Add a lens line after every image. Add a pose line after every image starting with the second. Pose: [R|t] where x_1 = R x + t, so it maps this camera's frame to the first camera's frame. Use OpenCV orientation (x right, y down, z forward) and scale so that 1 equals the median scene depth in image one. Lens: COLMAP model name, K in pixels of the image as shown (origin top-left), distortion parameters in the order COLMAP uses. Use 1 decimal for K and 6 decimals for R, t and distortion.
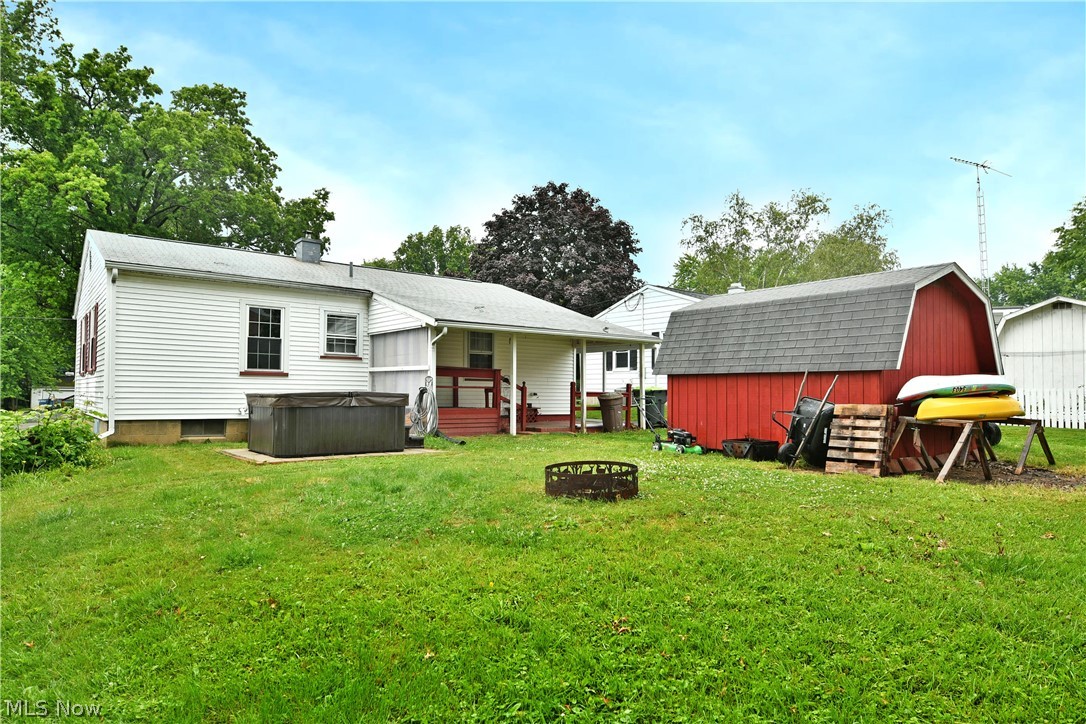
lens RADIAL K [[691.2, 0, 539.3], [0, 691.2, 386.8], [0, 0, 1]] dist [-0.008957, -0.005041]
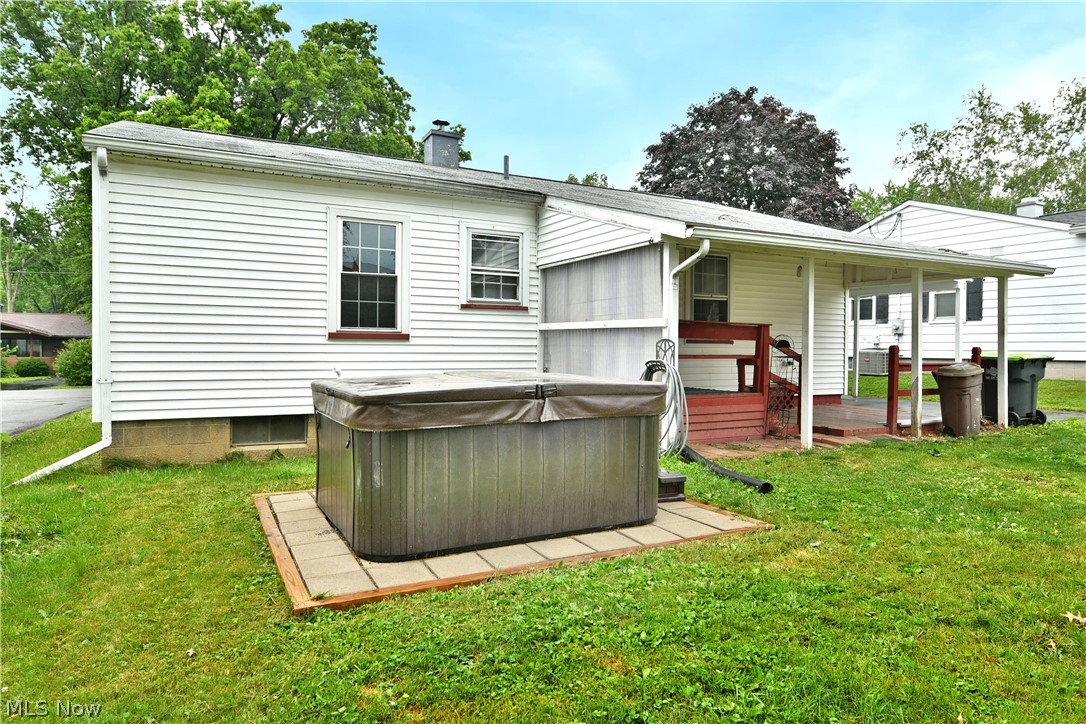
lens RADIAL K [[666.8, 0, 543.0], [0, 666.8, 362.0], [0, 0, 1]] dist [-0.008052, -0.004063]
pose [[0.984085, 0.000490, -0.177697, -0.064915], [0.005192, 0.999490, 0.031507, -0.005804], [0.177622, -0.031928, 0.983581, 0.199010]]
